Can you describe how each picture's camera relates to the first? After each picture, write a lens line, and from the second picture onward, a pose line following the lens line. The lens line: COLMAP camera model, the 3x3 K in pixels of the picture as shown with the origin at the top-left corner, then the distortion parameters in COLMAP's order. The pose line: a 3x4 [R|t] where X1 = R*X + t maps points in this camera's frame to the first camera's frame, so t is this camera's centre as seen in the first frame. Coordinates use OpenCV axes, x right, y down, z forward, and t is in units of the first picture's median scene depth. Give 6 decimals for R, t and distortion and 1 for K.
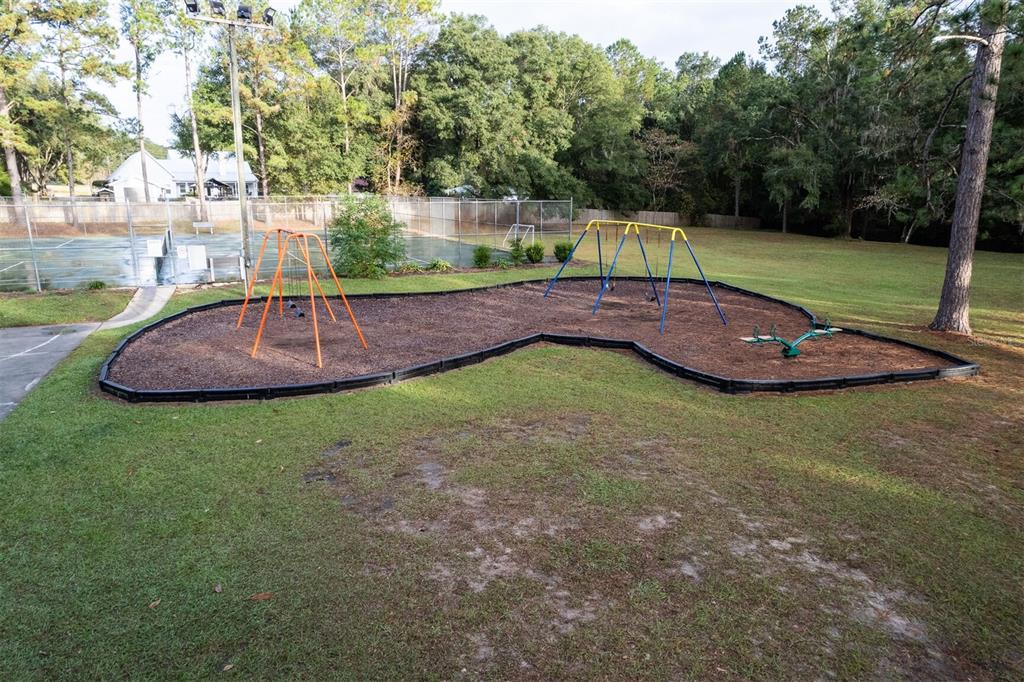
lens RADIAL K [[489.4, 0, 512.0], [0, 489.4, 341.0], [0, 0, 1]] dist [-0.002095, 0.000002]
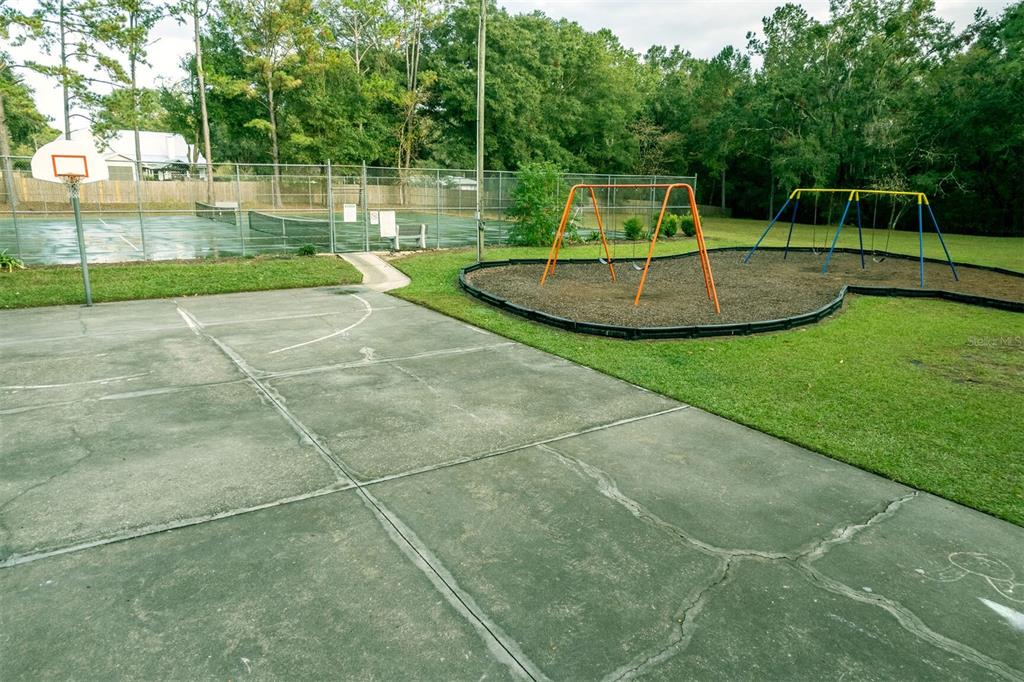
lens RADIAL K [[489.4, 0, 512.0], [0, 489.4, 341.0], [0, 0, 1]] dist [-0.002095, 0.000002]
pose [[0.994405, -0.018924, 0.103926, -0.157719], [0.017025, 0.999672, 0.019131, 0.014458], [-0.104254, -0.017255, 0.994401, -0.000912]]
